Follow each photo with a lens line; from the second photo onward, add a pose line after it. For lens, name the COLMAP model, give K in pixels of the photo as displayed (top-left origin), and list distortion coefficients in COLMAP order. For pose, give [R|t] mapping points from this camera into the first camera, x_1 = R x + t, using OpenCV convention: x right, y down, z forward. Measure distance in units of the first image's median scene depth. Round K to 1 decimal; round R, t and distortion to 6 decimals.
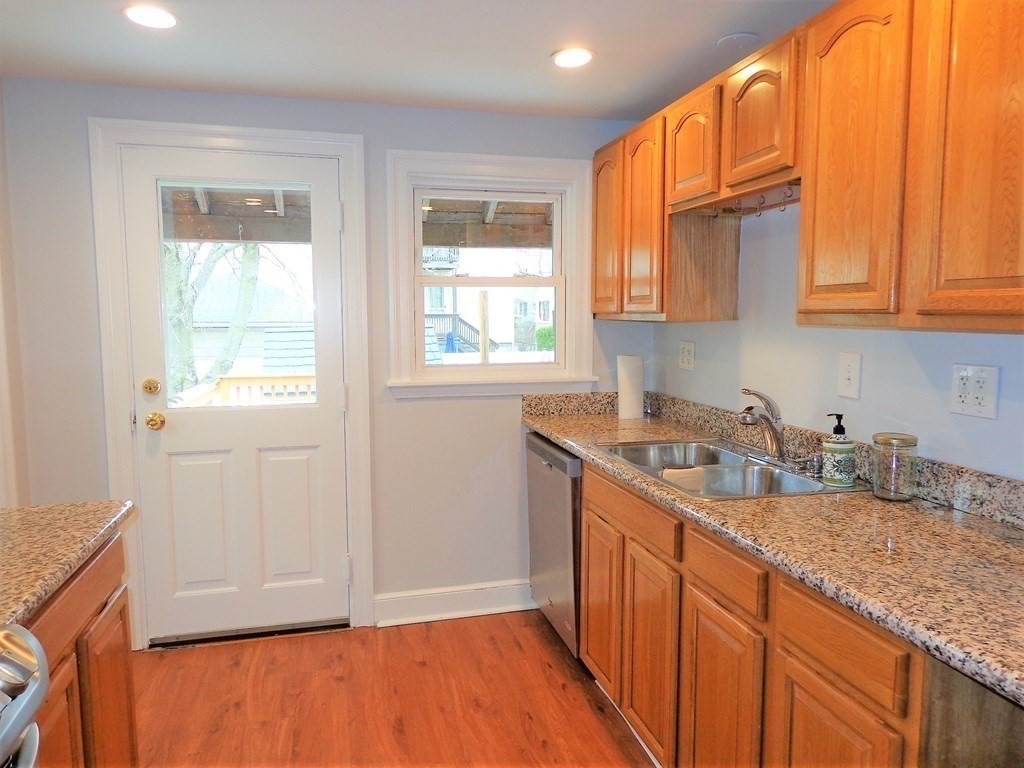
lens RADIAL K [[717.3, 0, 516.7], [0, 717.3, 380.8], [0, 0, 1]] dist [-0.000222, 0.002905]
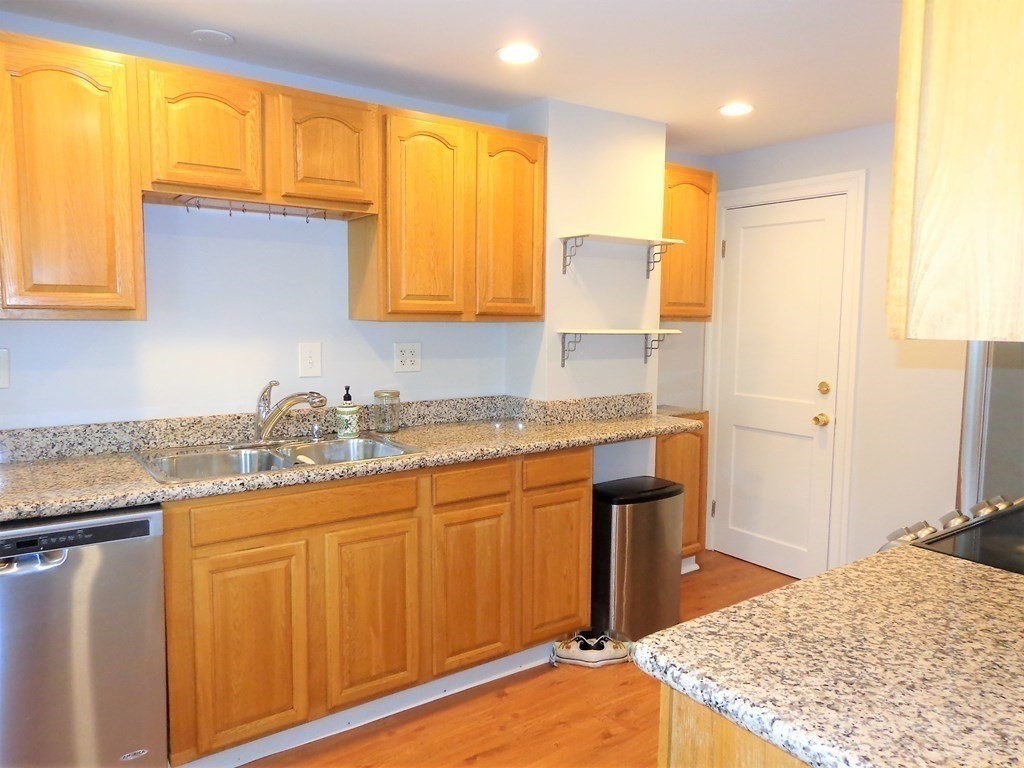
lens RADIAL K [[717.3, 0, 516.7], [0, 717.3, 380.8], [0, 0, 1]] dist [-0.000222, 0.002905]
pose [[-0.355194, -0.089019, 0.930544, -0.239878], [0.077452, 0.989230, 0.124197, -0.027721], [-0.931579, 0.116187, -0.344474, 0.298105]]
